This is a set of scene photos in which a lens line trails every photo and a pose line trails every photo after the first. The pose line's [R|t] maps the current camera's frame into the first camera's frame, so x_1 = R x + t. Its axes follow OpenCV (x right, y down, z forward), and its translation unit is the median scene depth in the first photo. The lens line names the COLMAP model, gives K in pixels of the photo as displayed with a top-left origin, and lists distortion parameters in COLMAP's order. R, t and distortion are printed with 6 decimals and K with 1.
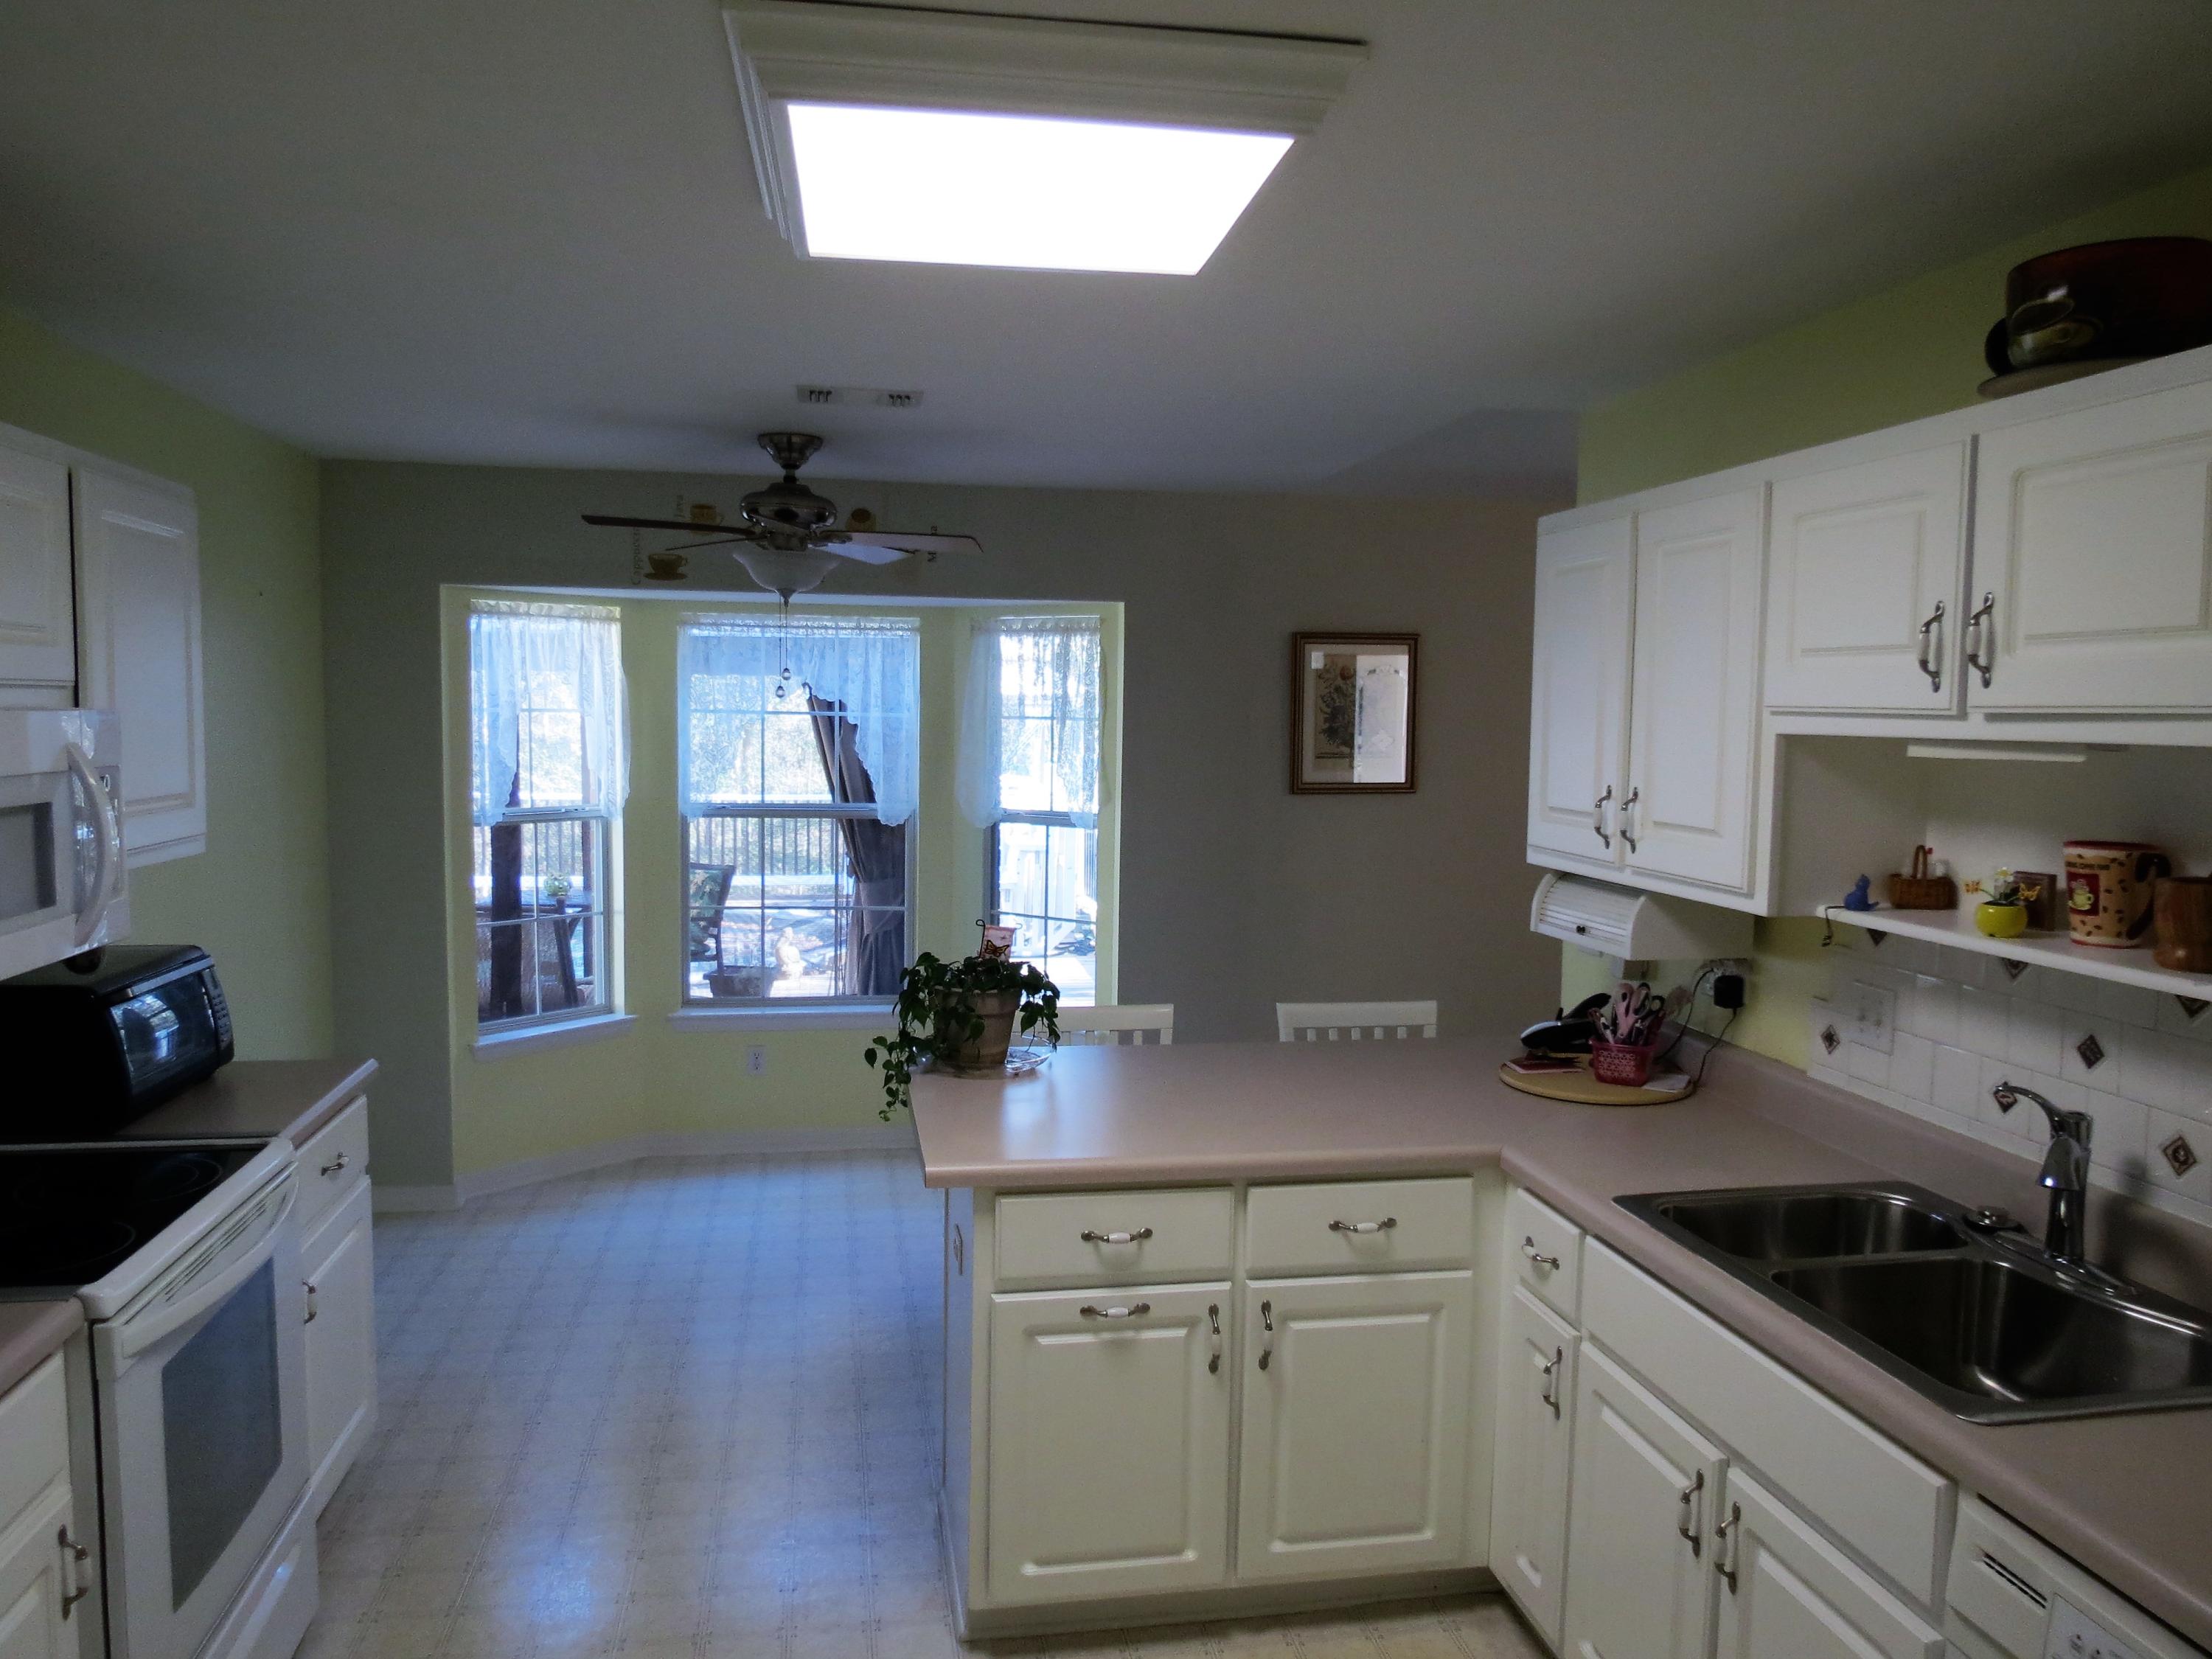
lens RADIAL K [[1565.1, 0, 1103.0], [0, 1565.1, 824.5], [0, 0, 1]] dist [-0.039576, 0.020853]
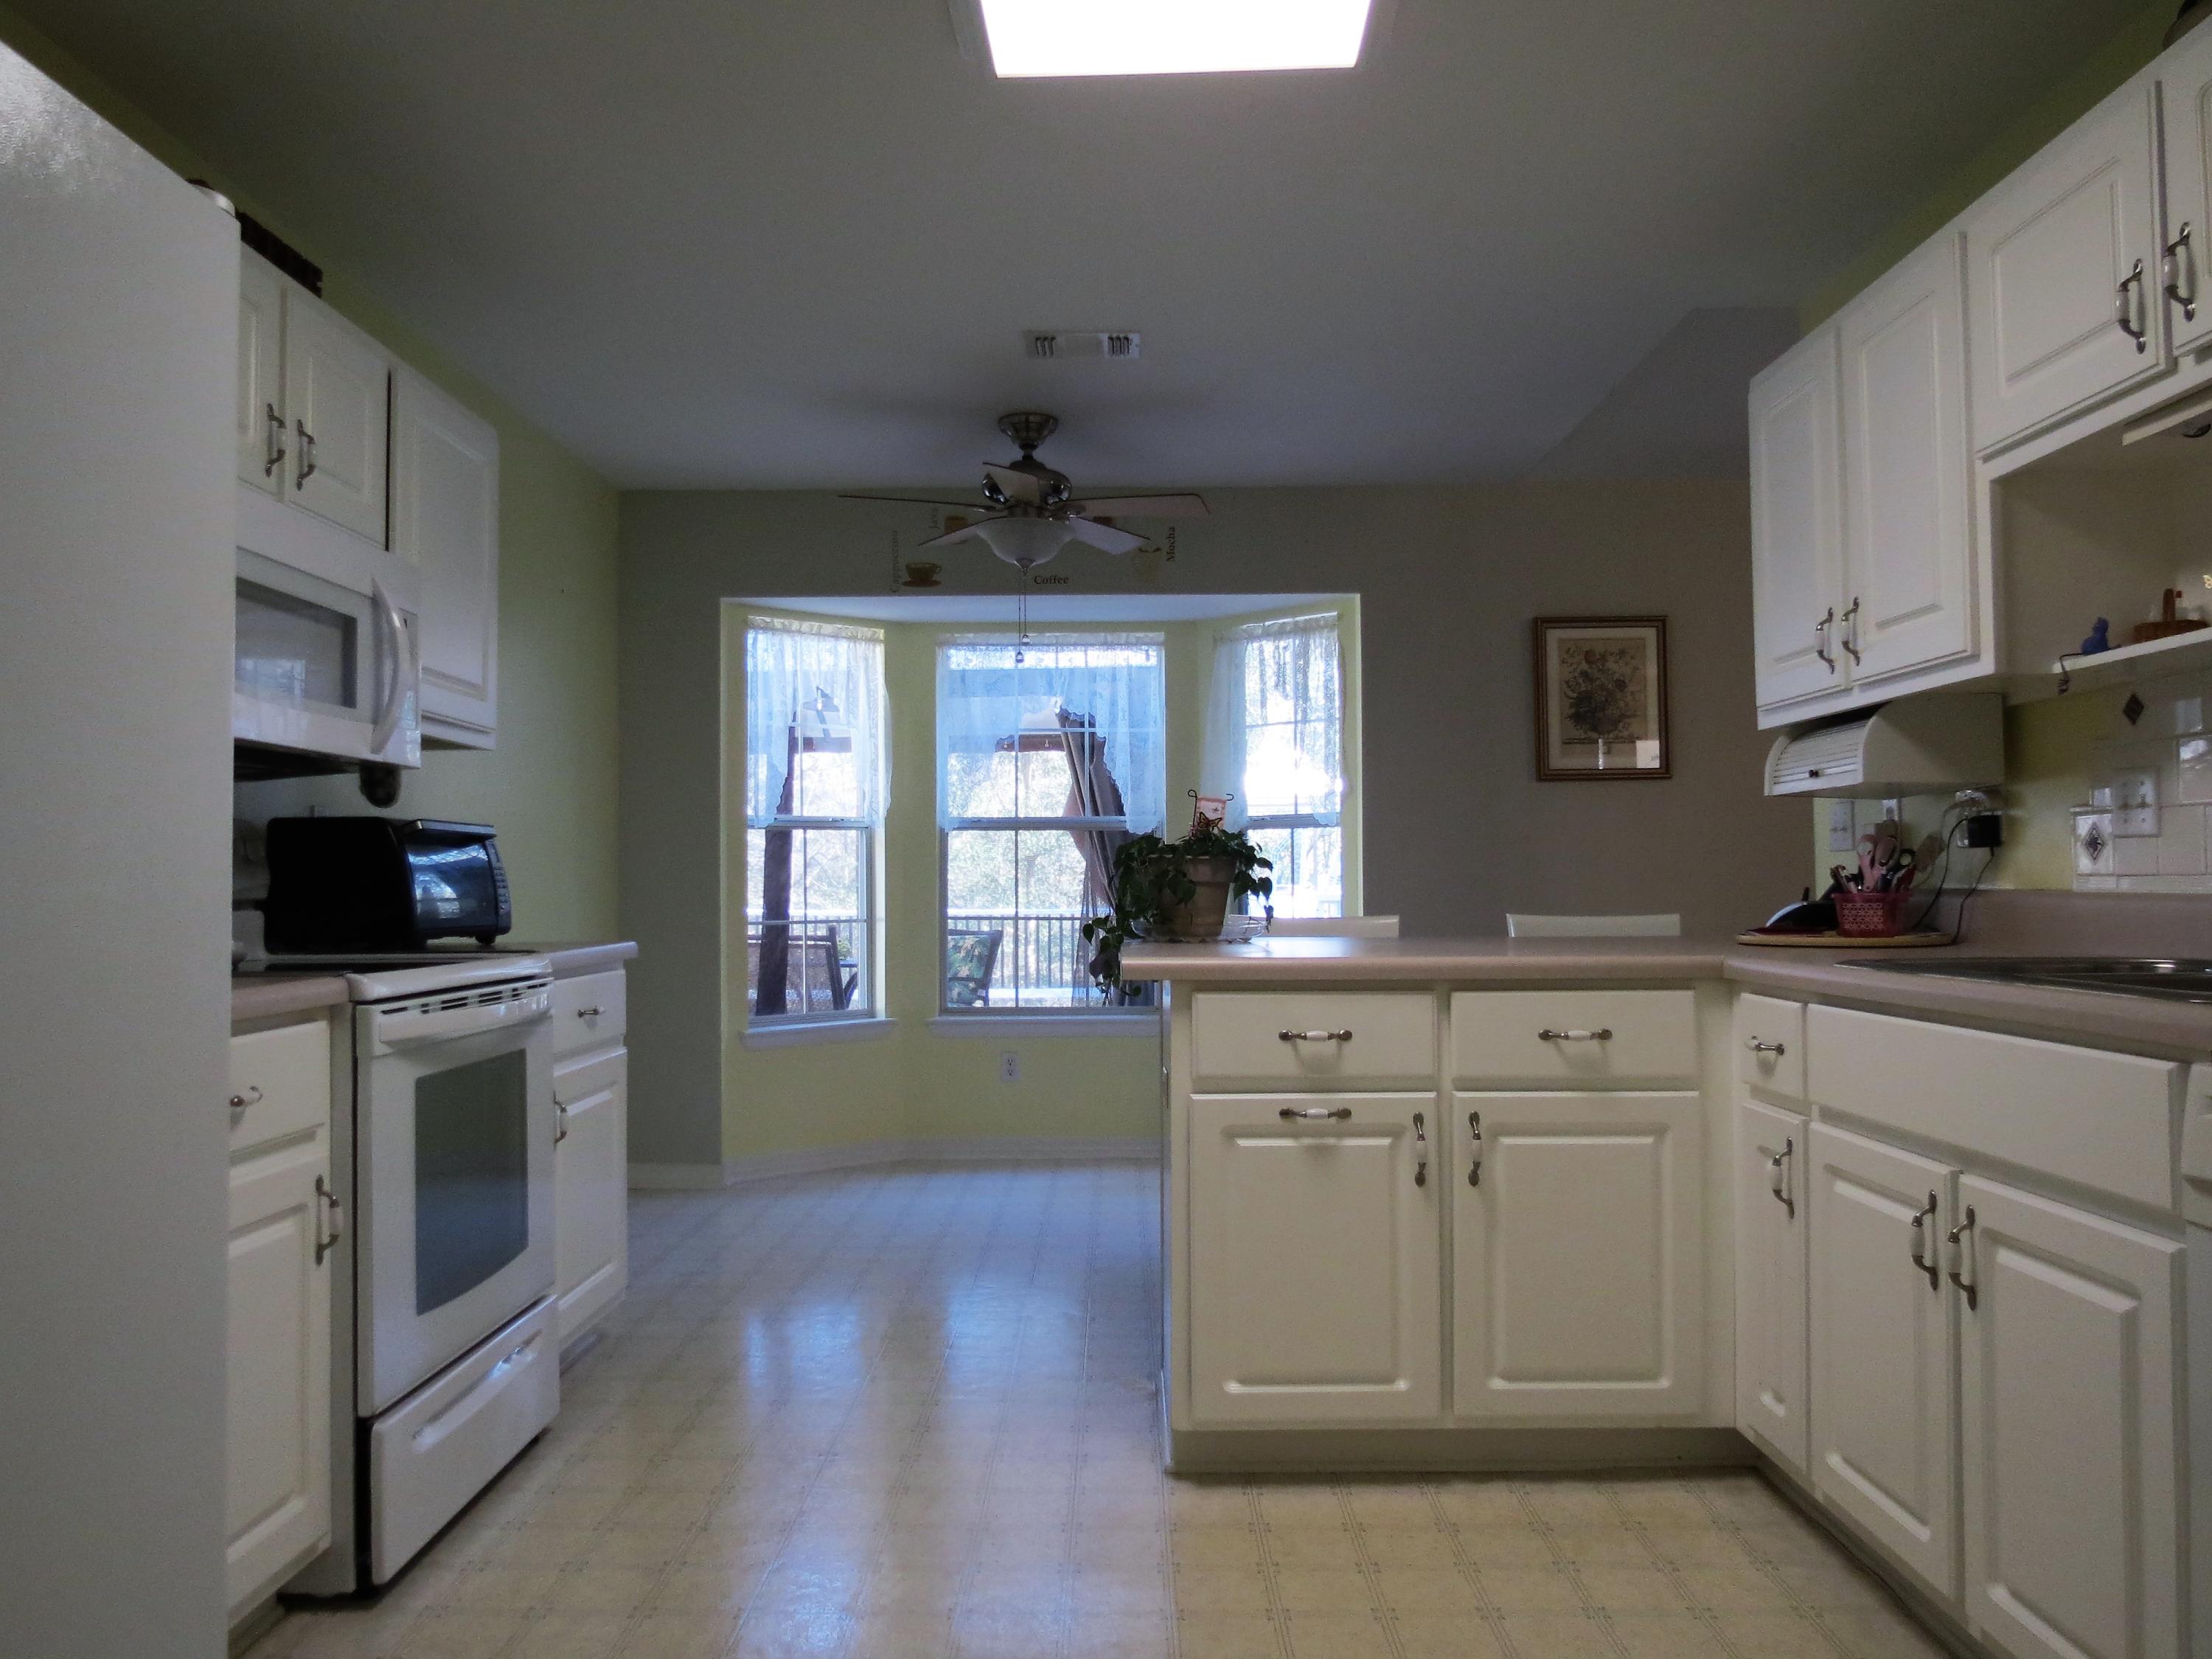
lens RADIAL K [[1565.1, 0, 1105.9], [0, 1565.1, 830.4], [0, 0, 1]] dist [-0.039576, 0.020853]
pose [[0.983270, -0.026512, -0.180214, 0.056555], [0.006912, 0.994070, -0.108527, 0.226071], [0.182023, 0.105465, 0.977622, -0.005825]]
